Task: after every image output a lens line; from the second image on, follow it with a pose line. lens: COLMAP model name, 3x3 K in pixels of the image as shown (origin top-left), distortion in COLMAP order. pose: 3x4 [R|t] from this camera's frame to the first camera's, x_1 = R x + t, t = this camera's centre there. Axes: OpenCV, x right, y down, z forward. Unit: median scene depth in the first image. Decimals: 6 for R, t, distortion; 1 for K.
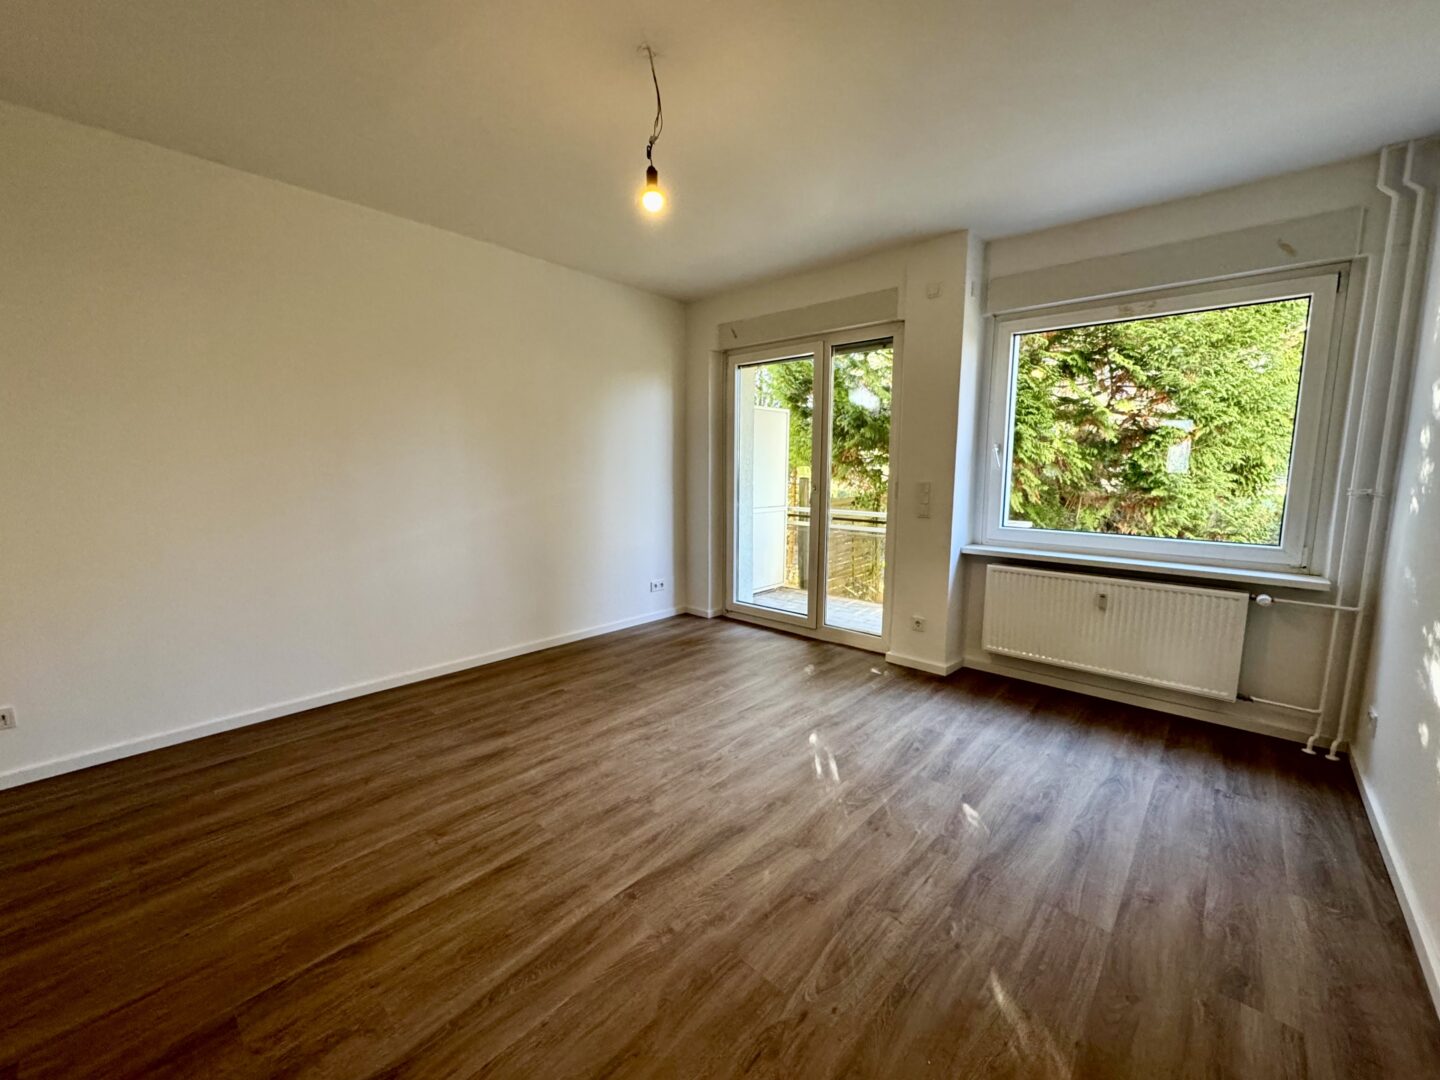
lens RADIAL K [[583.2, 0, 761.0], [0, 583.2, 538.6], [0, 0, 1]] dist [-0.002205, 0.000478]
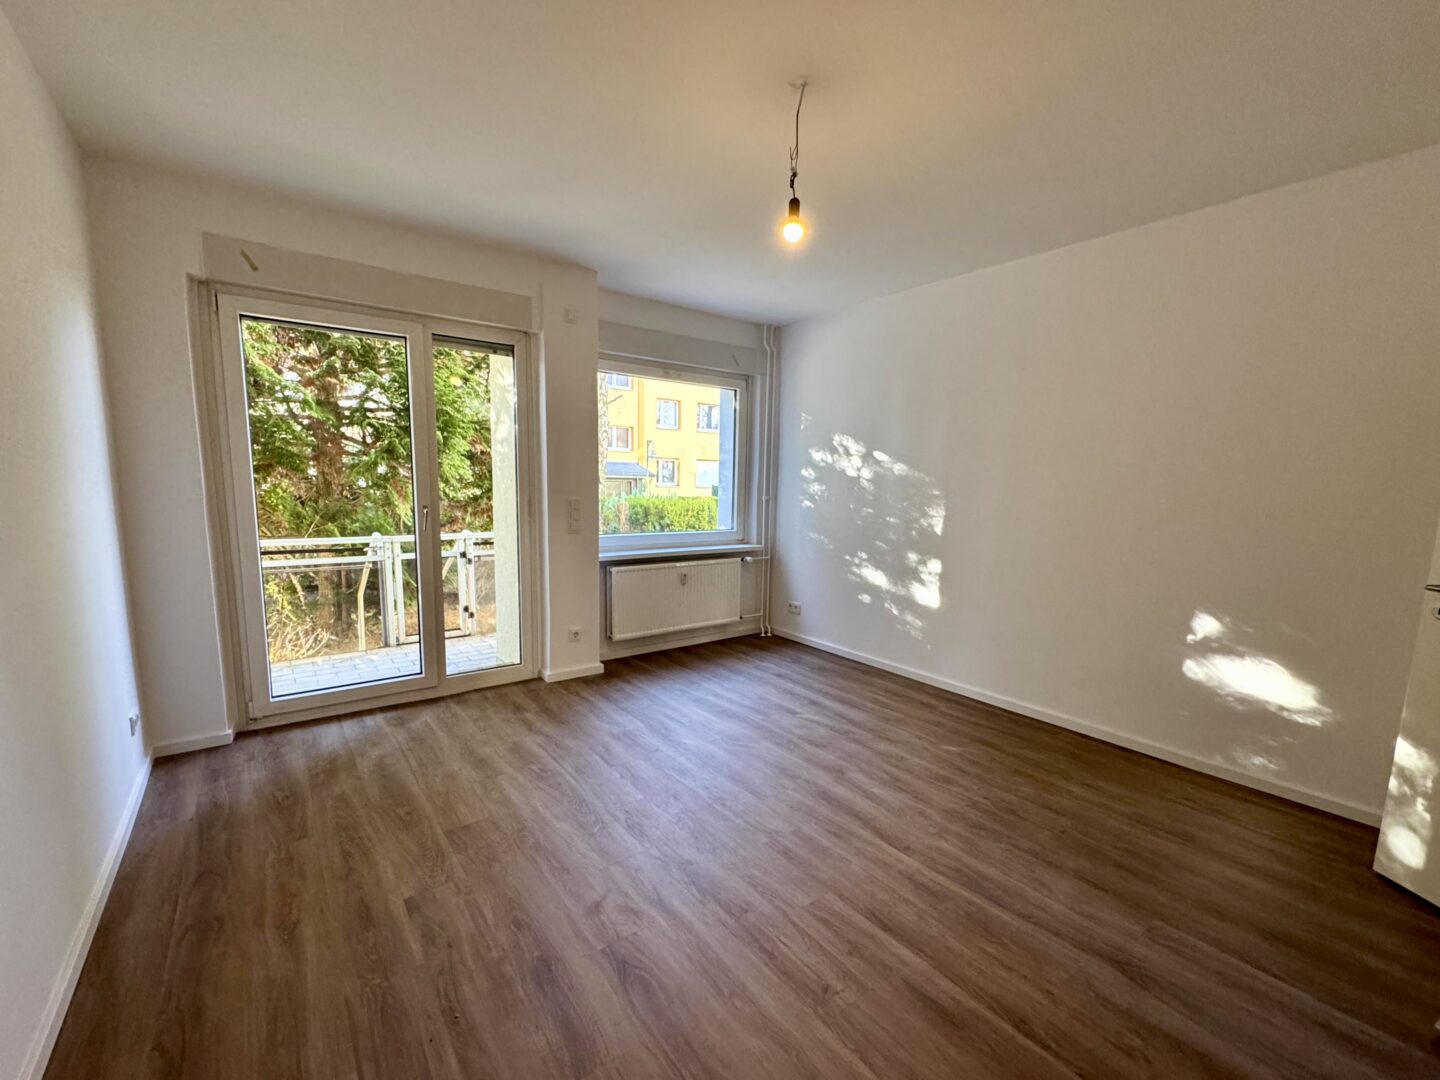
lens RADIAL K [[583.2, 0, 721.0], [0, 583.2, 555.8], [0, 0, 1]] dist [-0.002205, 0.000478]
pose [[0.229577, -0.126122, 0.965084, -0.899262], [0.099788, 0.989393, 0.105561, -0.106490], [-0.968162, 0.072069, 0.239727, 0.657346]]
